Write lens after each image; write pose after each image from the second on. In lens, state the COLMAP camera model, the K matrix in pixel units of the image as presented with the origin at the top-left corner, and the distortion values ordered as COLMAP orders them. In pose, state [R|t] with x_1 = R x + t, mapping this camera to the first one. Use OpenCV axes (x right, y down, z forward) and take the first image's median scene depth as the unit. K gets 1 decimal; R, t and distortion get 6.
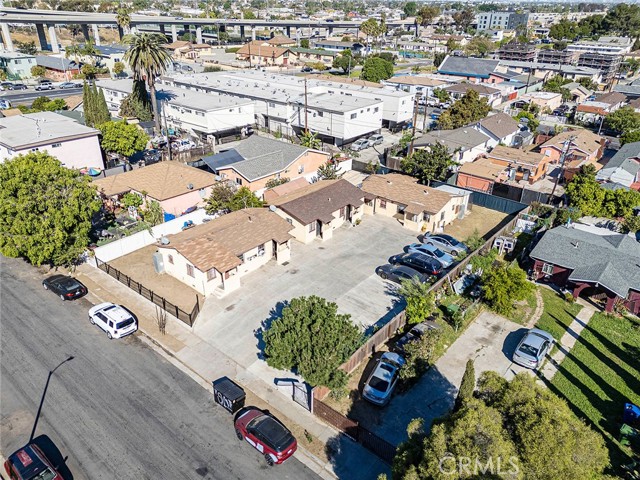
lens RADIAL K [[468.0, 0, 322.2], [0, 468.0, 240.1], [0, 0, 1]] dist [0.049155, -0.036709]
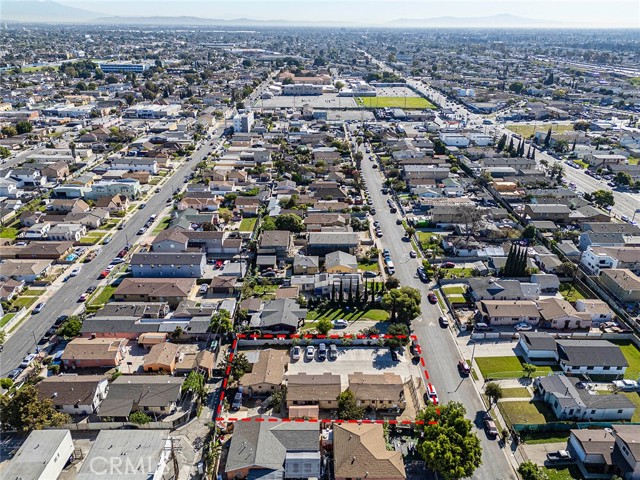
lens RADIAL K [[468.0, 0, 320.1], [0, 468.0, 240.1], [0, 0, 1]] dist [0.049155, -0.036709]
pose [[-0.632805, -0.355601, 0.687827, -1.187169], [0.336353, 0.673881, 0.657838, -1.827832], [-0.697442, 0.647636, -0.306827, 1.257324]]
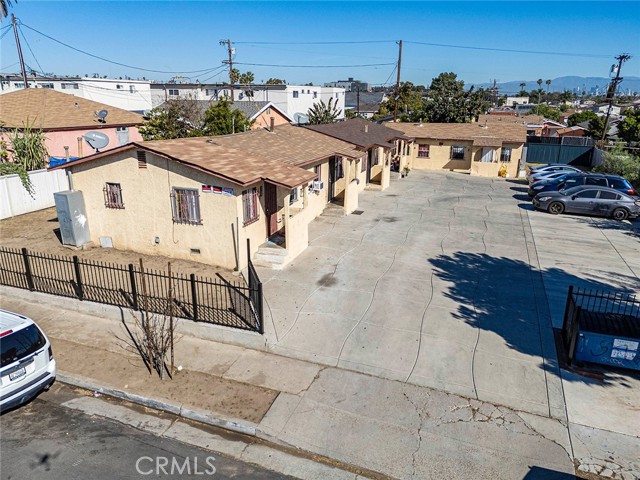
lens RADIAL K [[468.0, 0, 318.0], [0, 468.0, 243.5], [0, 0, 1]] dist [0.049155, -0.036709]
pose [[0.947732, -0.104520, 0.301463, -0.237858], [0.152943, 0.978019, -0.141732, 0.128209], [-0.280023, 0.180430, 0.942885, 0.510688]]
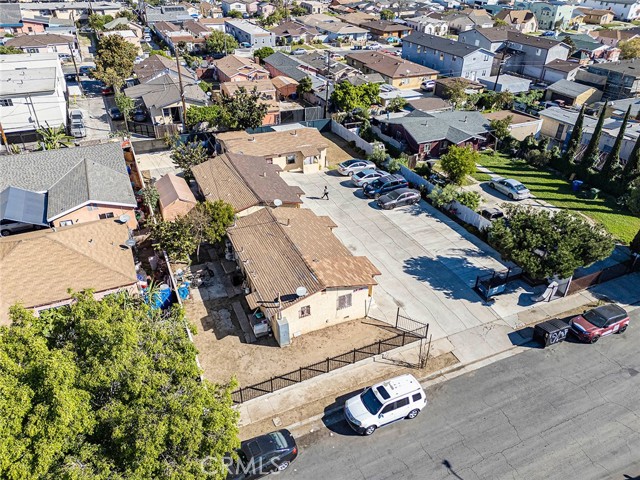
lens RADIAL K [[468.0, 0, 318.2], [0, 468.0, 239.9], [0, 0, 1]] dist [0.049155, -0.036709]
pose [[0.442476, -0.489090, 0.751669, -0.657359], [0.405140, 0.856795, 0.319004, -0.223680], [-0.800048, 0.163379, 0.577261, 0.466886]]
